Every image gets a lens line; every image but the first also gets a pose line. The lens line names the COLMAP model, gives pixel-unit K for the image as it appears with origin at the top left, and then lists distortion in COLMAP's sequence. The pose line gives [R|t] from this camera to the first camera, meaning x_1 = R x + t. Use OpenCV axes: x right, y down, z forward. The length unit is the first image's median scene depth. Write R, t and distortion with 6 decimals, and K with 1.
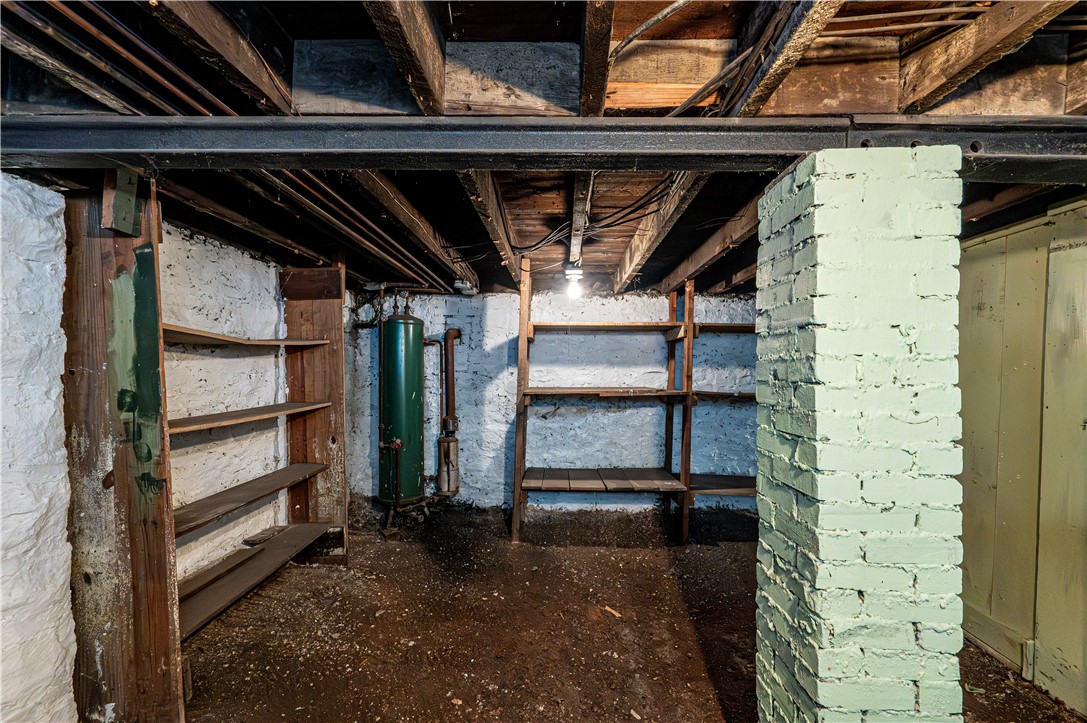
lens RADIAL K [[437.4, 0, 544.3], [0, 437.4, 369.2], [0, 0, 1]] dist [0.000055, 0.000112]
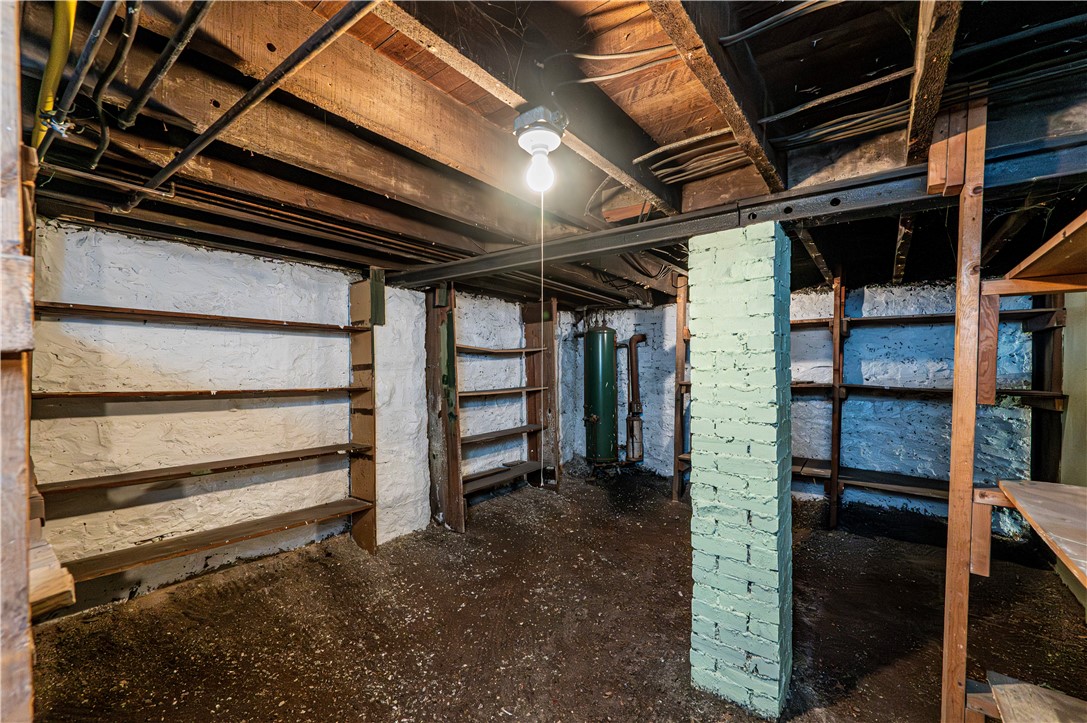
lens RADIAL K [[437.4, 0, 544.3], [0, 437.4, 369.2], [0, 0, 1]] dist [0.000055, 0.000112]
pose [[0.810915, -0.004846, -0.585144, 0.452392], [0.005936, 0.999982, -0.000055, 0.013071], [0.585134, -0.003429, 0.810929, -0.306447]]
